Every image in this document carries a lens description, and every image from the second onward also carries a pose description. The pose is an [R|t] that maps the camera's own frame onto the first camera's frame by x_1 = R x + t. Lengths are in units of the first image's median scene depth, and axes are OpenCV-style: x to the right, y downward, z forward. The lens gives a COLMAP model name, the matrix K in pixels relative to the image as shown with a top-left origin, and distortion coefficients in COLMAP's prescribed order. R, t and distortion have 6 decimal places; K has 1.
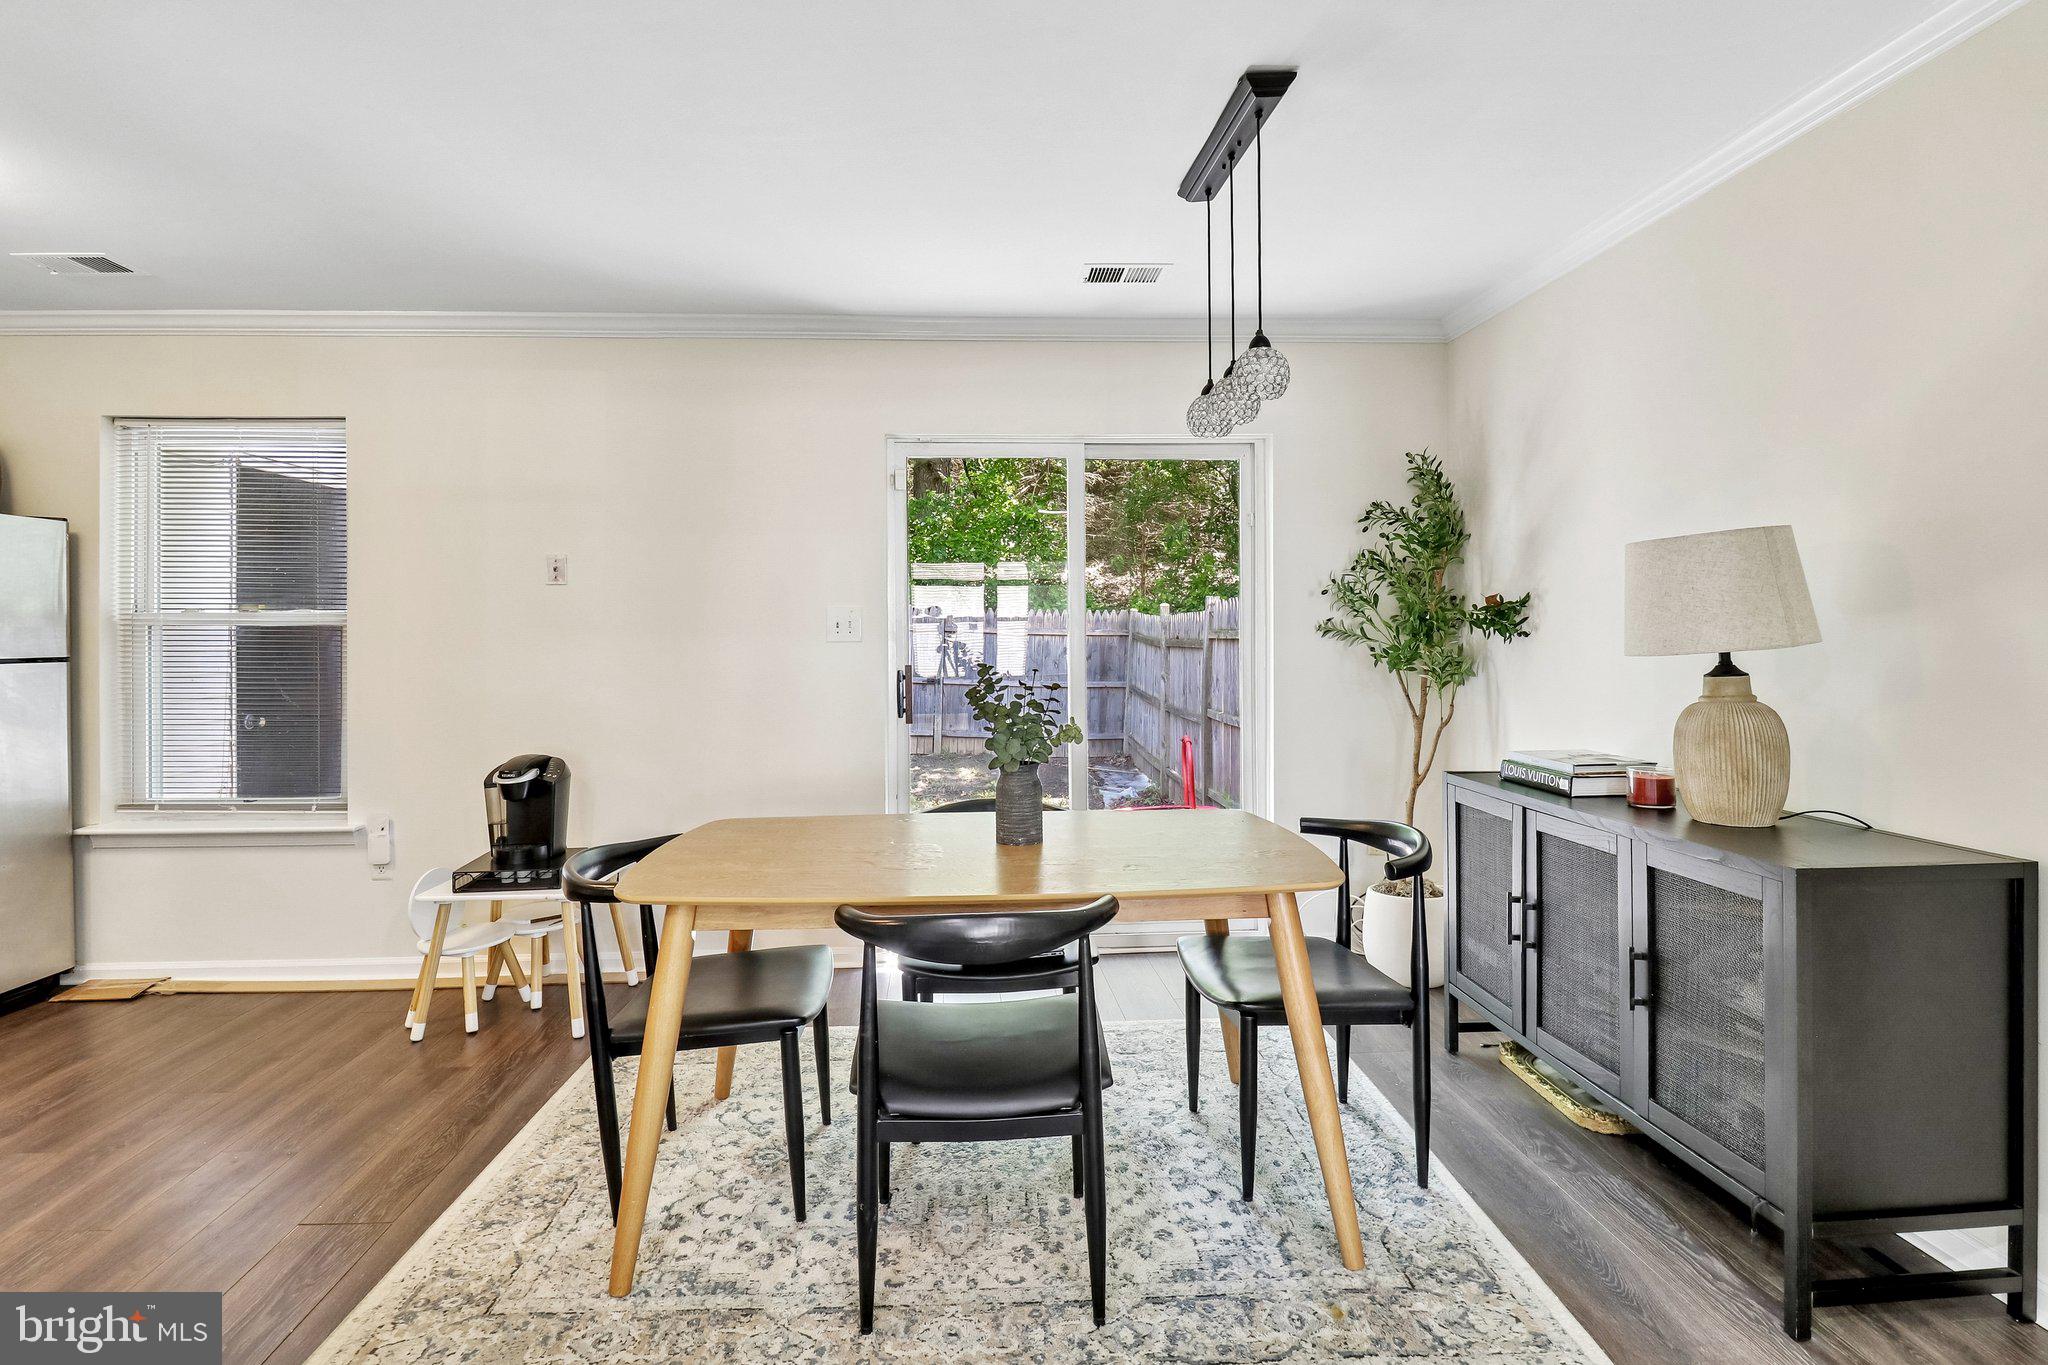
lens RADIAL K [[1021.3, 0, 995.0], [0, 1021.3, 632.4], [0, 0, 1]] dist [-0.008180, -0.000858]
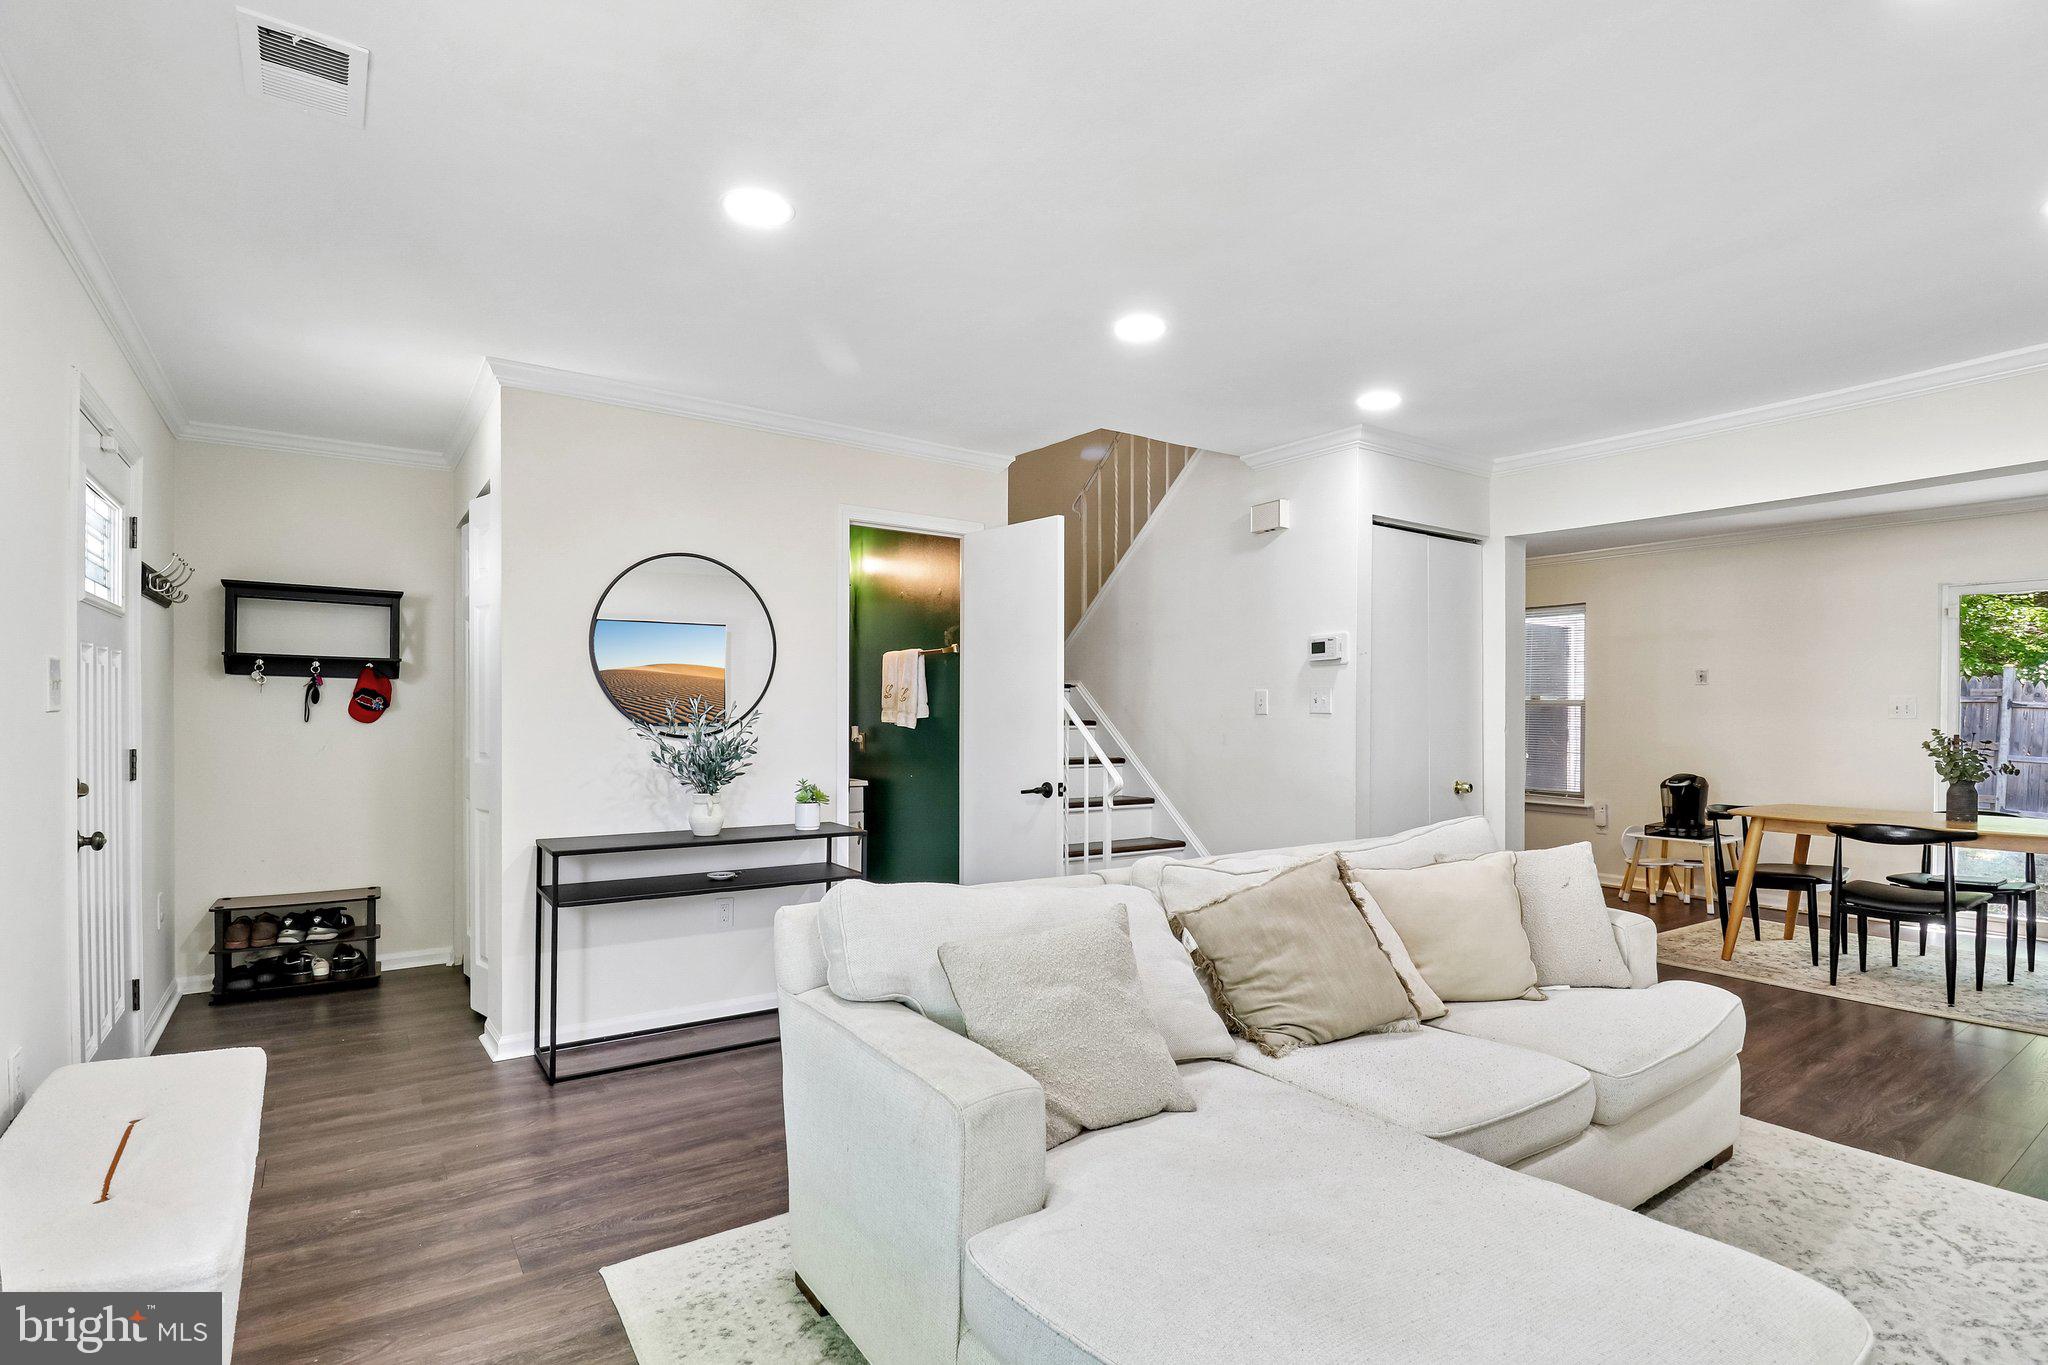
lens RADIAL K [[989.2, 0, 968.0], [0, 989.2, 723.9], [0, 0, 1]] dist [-0.028956, -0.001029]
pose [[0.502237, 0.017536, -0.864552, 0.459128], [-0.003992, 0.999831, 0.017962, -0.003492], [0.864721, -0.005570, 0.502222, -1.113885]]
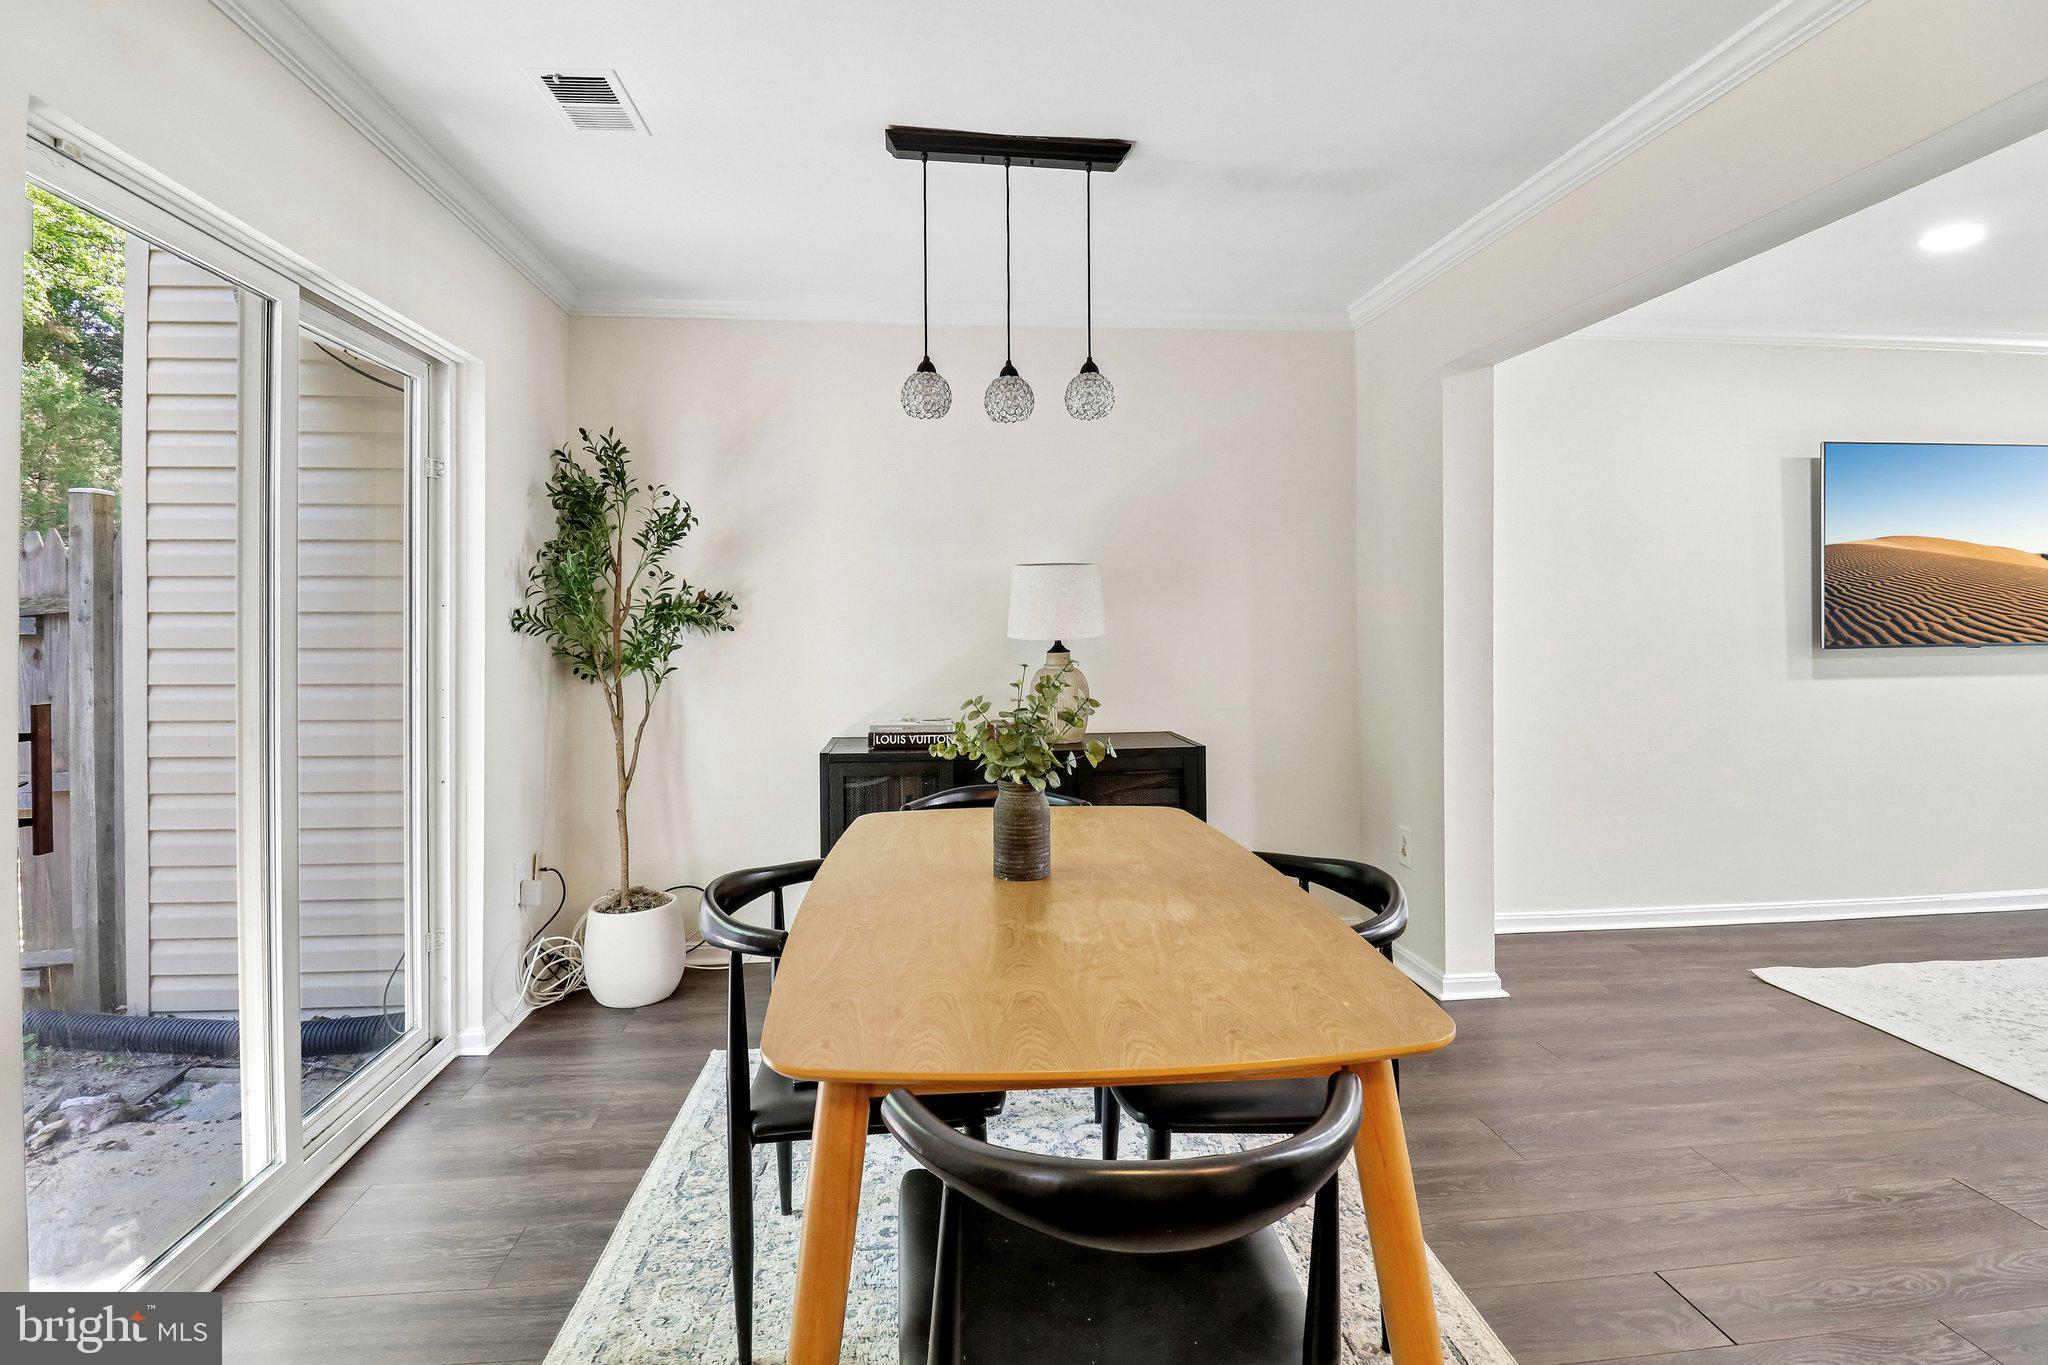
lens RADIAL K [[979.8, 0, 1012.1], [0, 979.8, 627.8], [0, 0, 1]] dist [-0.000352, -0.011388]
pose [[-0.041997, 0.002954, 0.999113, -0.538601], [0.003823, 0.999989, -0.002796, 0.005868], [-0.999110, 0.003702, -0.042007, 0.728600]]
